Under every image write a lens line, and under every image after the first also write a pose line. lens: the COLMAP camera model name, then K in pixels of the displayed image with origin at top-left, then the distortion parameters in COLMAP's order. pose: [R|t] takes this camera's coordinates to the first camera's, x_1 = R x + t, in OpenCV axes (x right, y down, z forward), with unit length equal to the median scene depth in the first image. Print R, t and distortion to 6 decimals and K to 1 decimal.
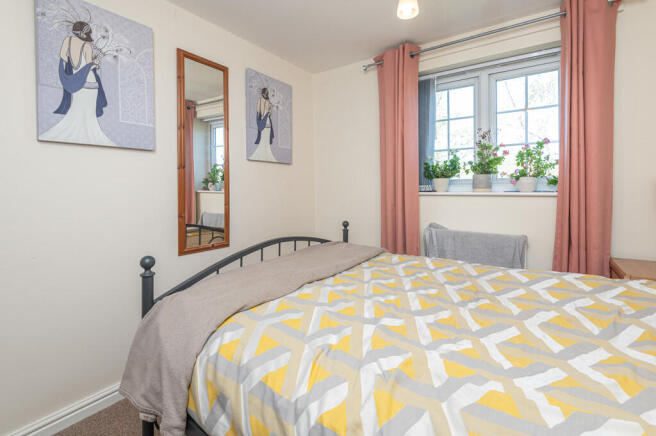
lens RADIAL K [[304.9, 0, 327.7], [0, 304.9, 183.8], [0, 0, 1]] dist [-0.000911, -0.000191]
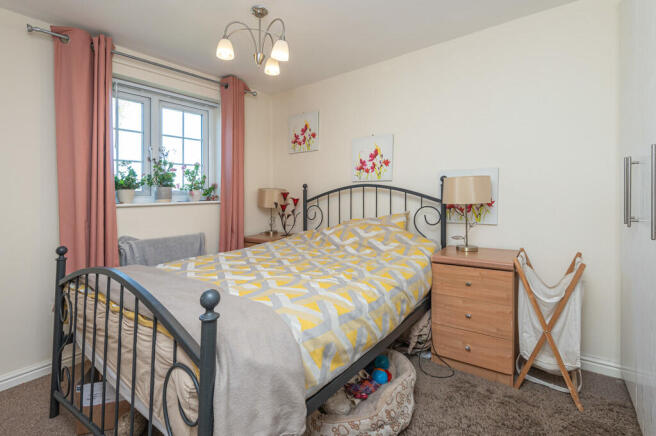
lens RADIAL K [[301.4, 0, 328.7], [0, 301.4, 194.4], [0, 0, 1]] dist [0.000261, -0.000244]
pose [[0.048875, 0.004613, 0.998794, -0.574850], [0.000209, 0.999989, -0.004629, 0.002572], [-0.998805, 0.000435, 0.048874, 0.307860]]
